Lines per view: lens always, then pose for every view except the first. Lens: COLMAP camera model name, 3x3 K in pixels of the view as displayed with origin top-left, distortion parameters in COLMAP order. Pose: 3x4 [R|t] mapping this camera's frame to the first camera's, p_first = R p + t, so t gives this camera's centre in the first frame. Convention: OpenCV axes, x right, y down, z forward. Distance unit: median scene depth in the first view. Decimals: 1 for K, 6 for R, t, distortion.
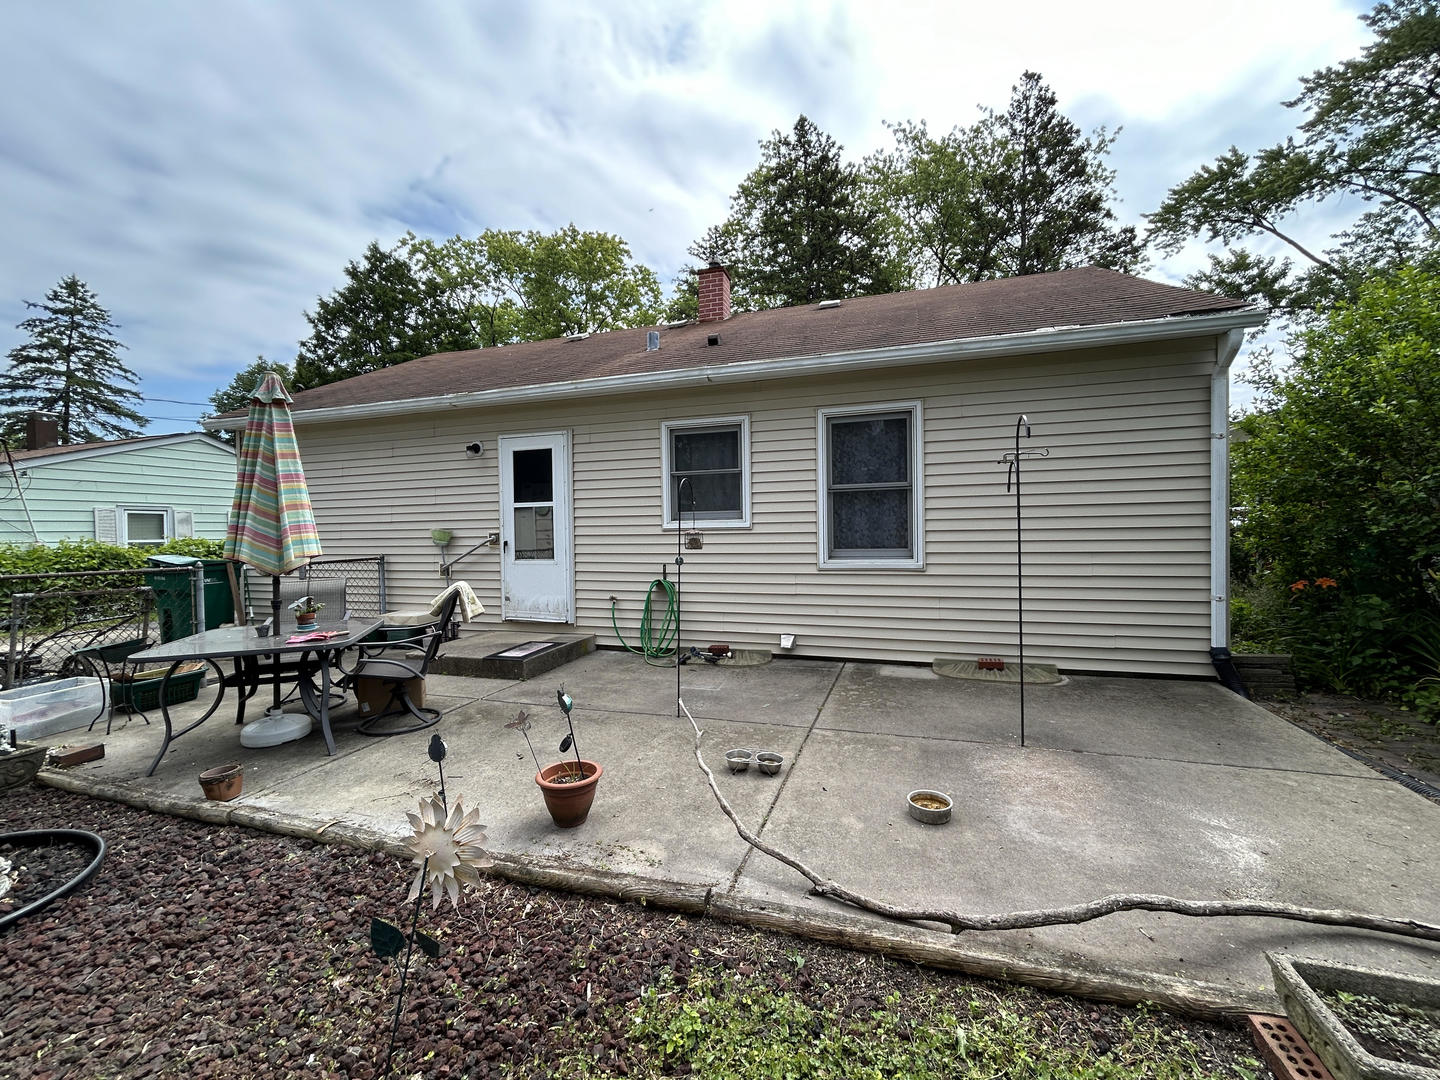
lens RADIAL K [[582.0, 0, 720.0], [0, 582.0, 540.0], [0, 0, 1]] dist [0.002772, -0.000181]
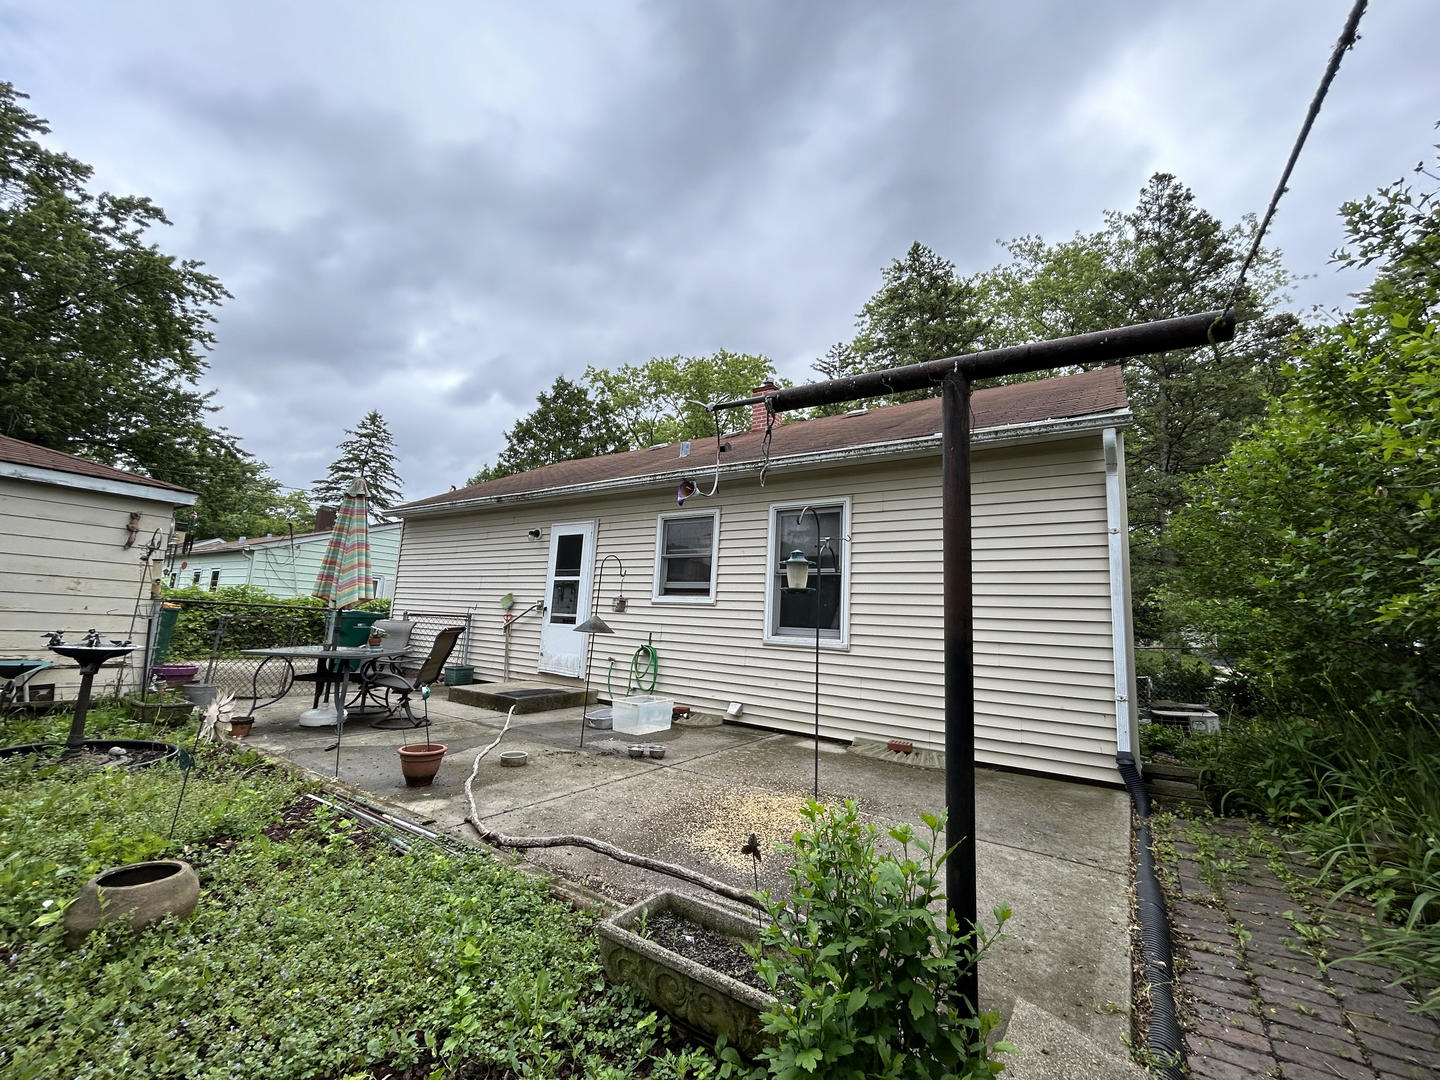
lens RADIAL K [[582.0, 0, 720.0], [0, 582.0, 540.0], [0, 0, 1]] dist [0.002772, -0.000181]
pose [[0.956621, 0.023057, -0.290422, 0.120125], [-0.070901, 0.985317, -0.155317, 0.009622], [0.282577, 0.169171, 0.944210, -0.031648]]
